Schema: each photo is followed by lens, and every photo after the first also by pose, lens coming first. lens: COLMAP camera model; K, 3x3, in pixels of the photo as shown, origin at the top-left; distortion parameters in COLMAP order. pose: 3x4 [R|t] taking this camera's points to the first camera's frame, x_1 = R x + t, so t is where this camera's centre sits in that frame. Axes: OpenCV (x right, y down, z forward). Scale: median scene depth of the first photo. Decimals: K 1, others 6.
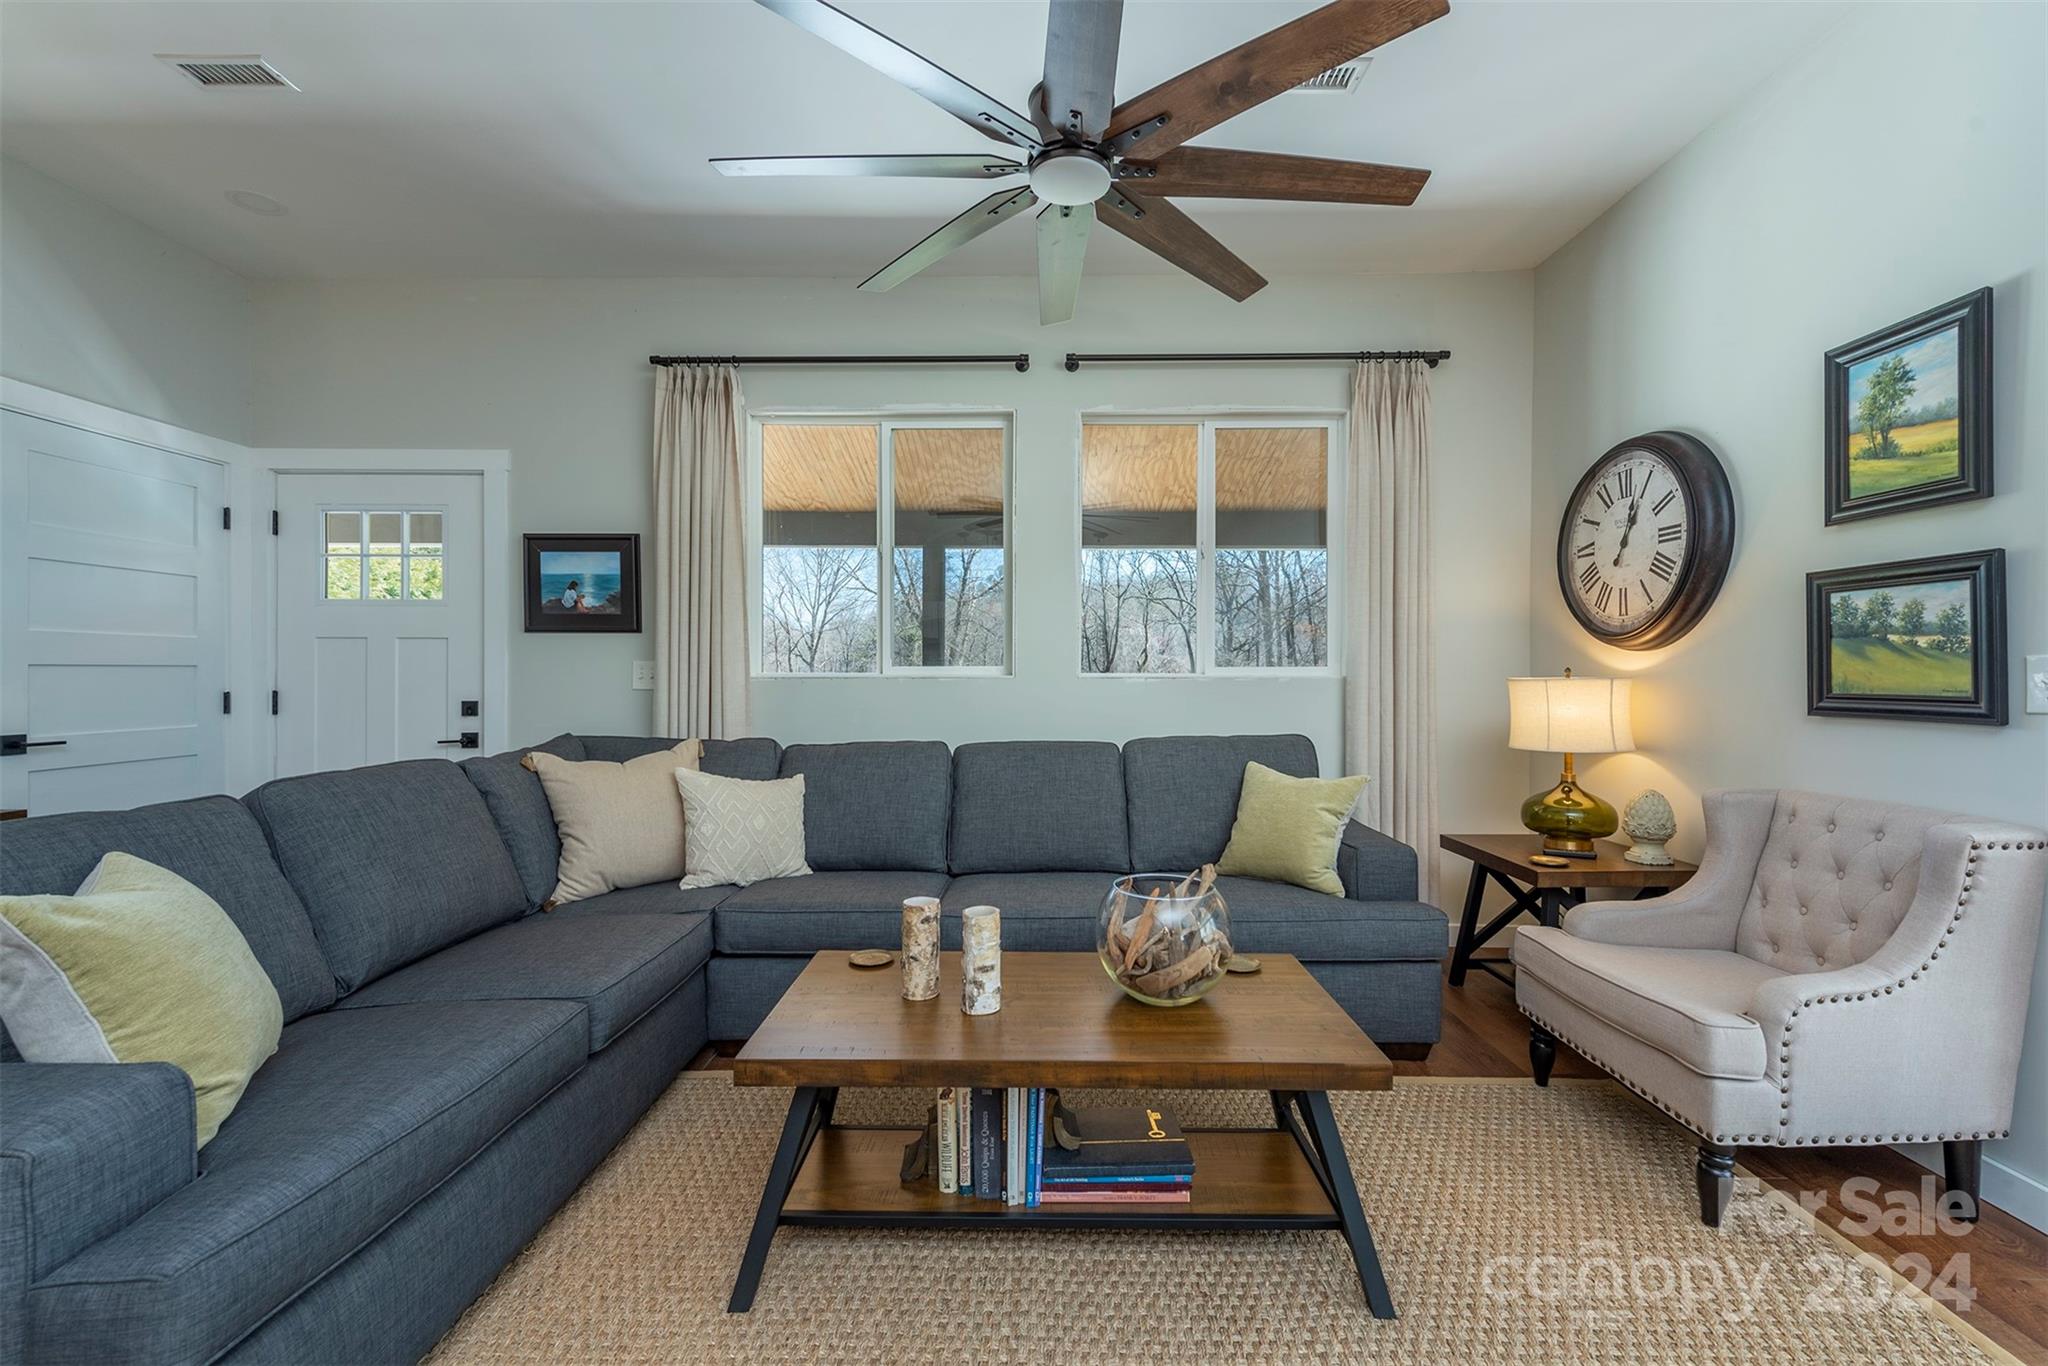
lens RADIAL K [[848.7, 0, 1027.9], [0, 848.7, 674.7], [0, 0, 1]] dist [0.017173, -0.006260]
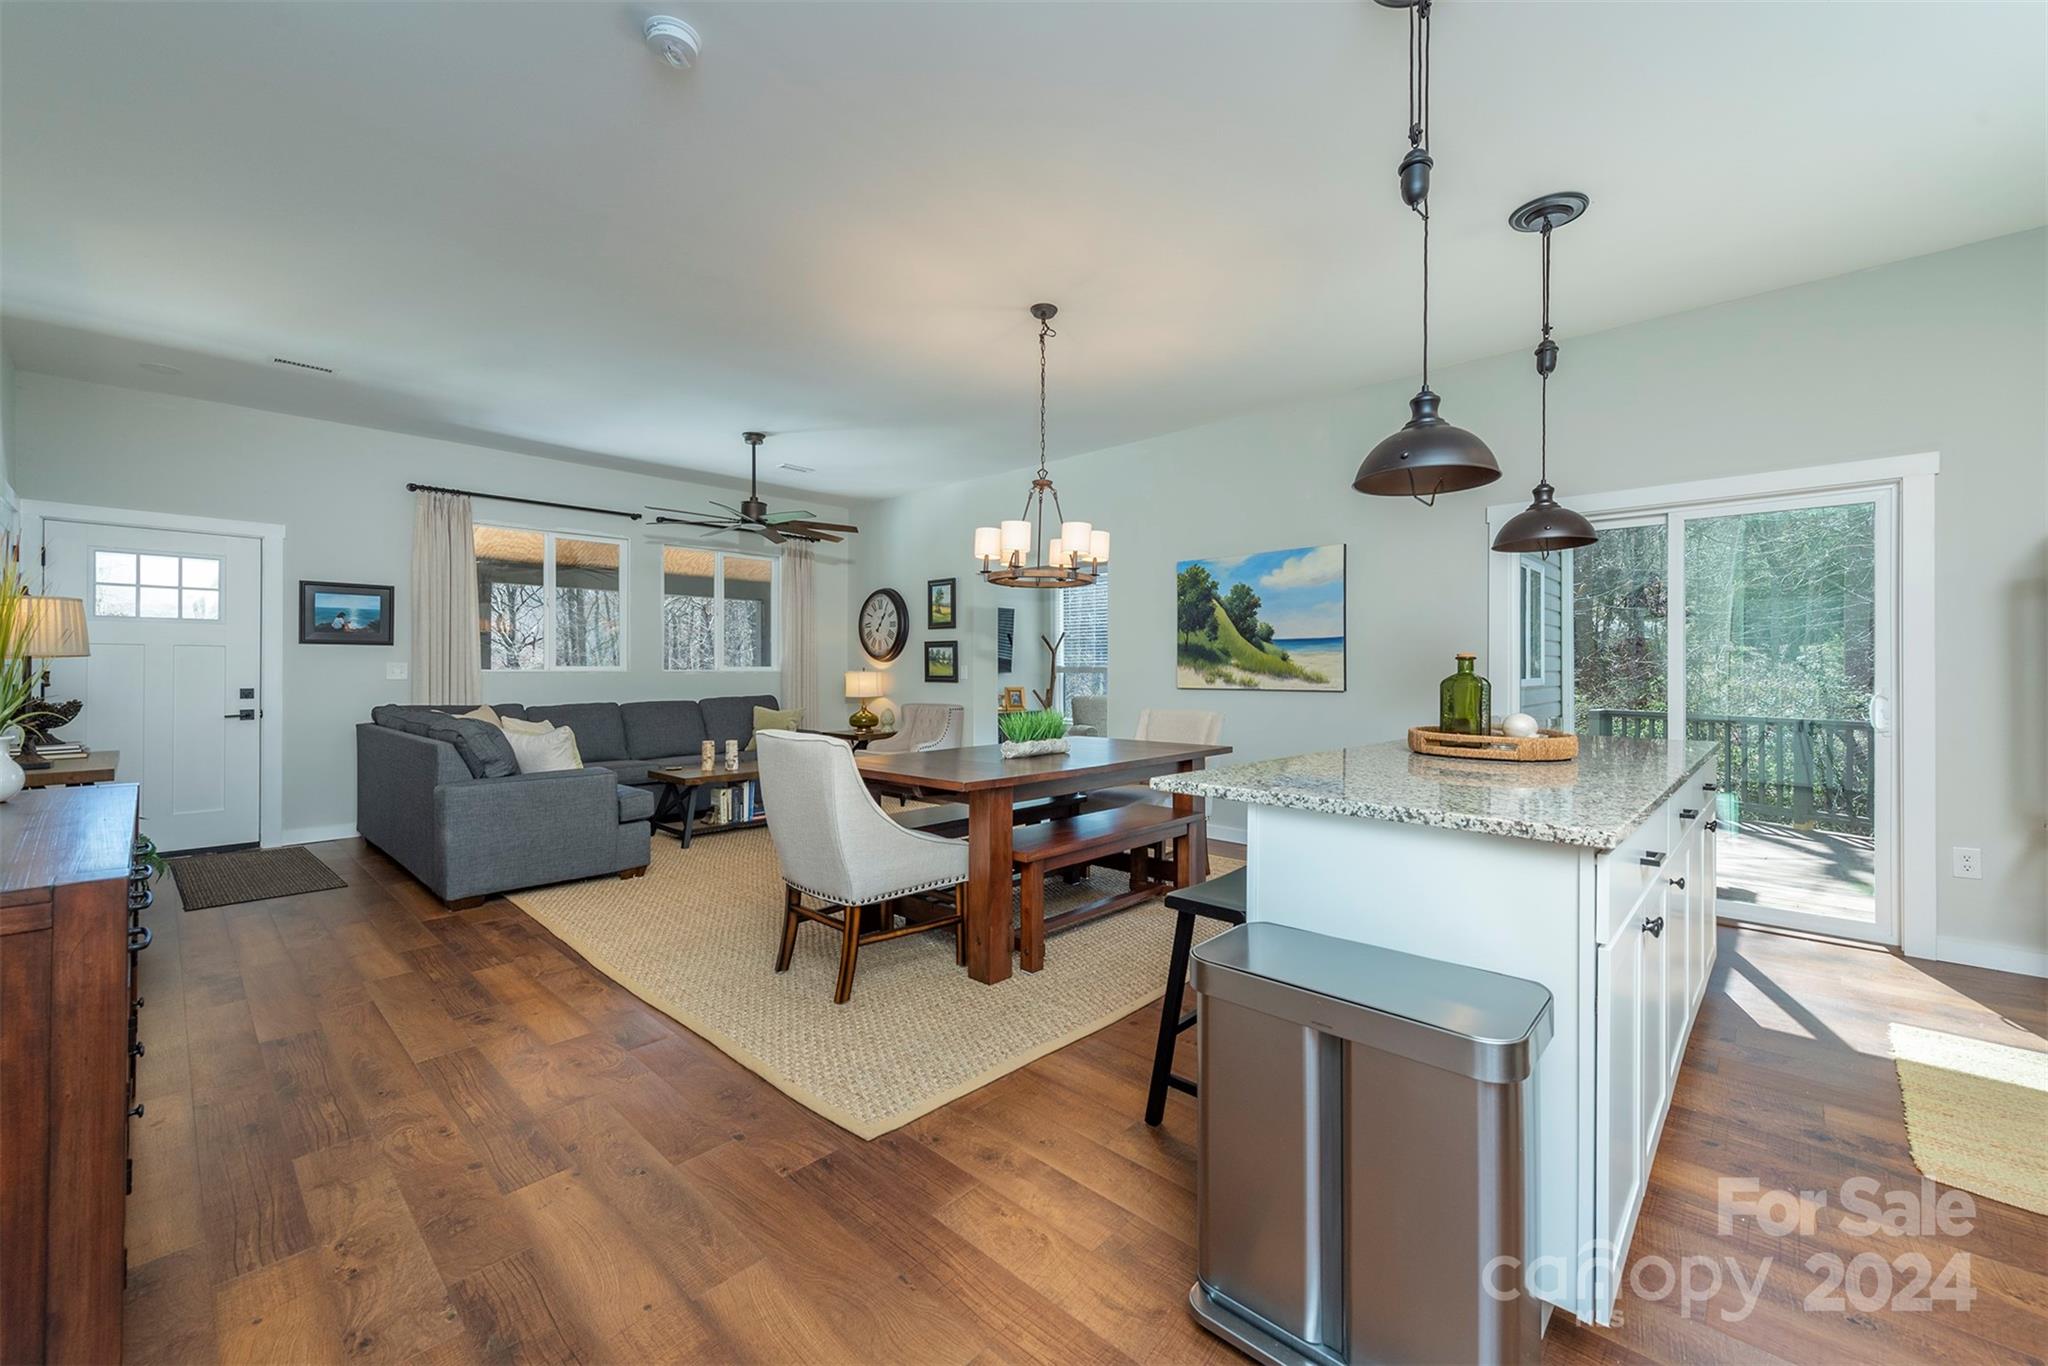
lens RADIAL K [[808.0, 0, 1030.2], [0, 808.0, 668.2], [0, 0, 1]] dist [0.015882, -0.000148]
pose [[0.679410, 0.000794, 0.733759, -1.025881], [-0.000716, 1.000000, -0.000419, -0.006378], [-0.733759, -0.000241, 0.679410, -1.310977]]
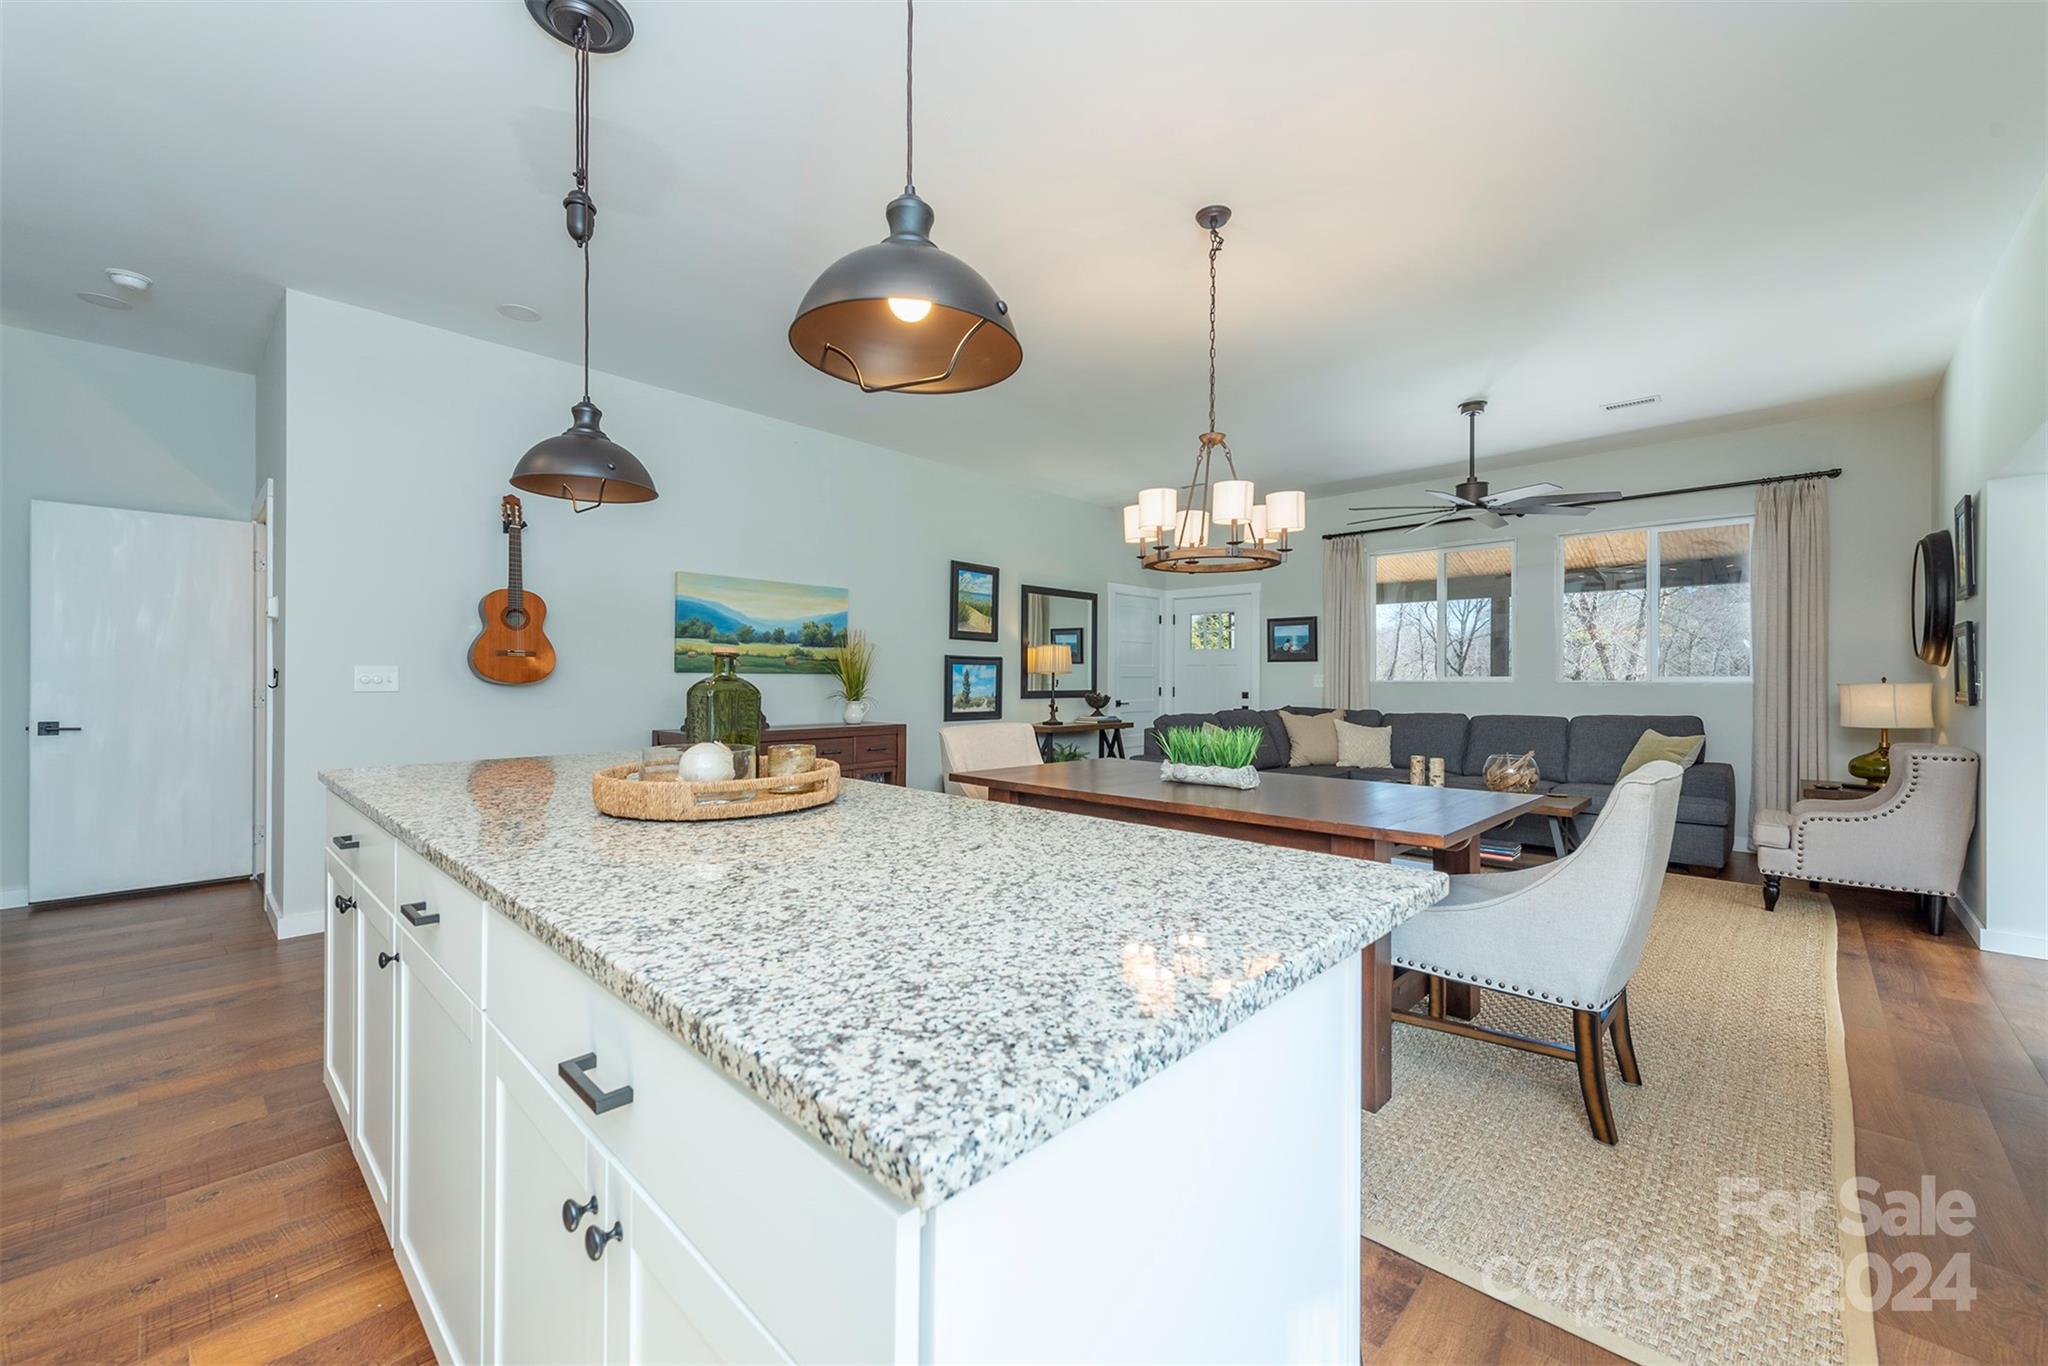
lens RADIAL K [[810.9, 0, 1023.2], [0, 810.9, 678.5], [0, 0, 1]] dist [0.010787, -0.000468]
pose [[0.731549, -0.000335, -0.681789, 0.537829], [-0.002471, 0.999992, -0.003143, 0.003419], [0.681784, 0.003984, 0.731542, -1.350356]]
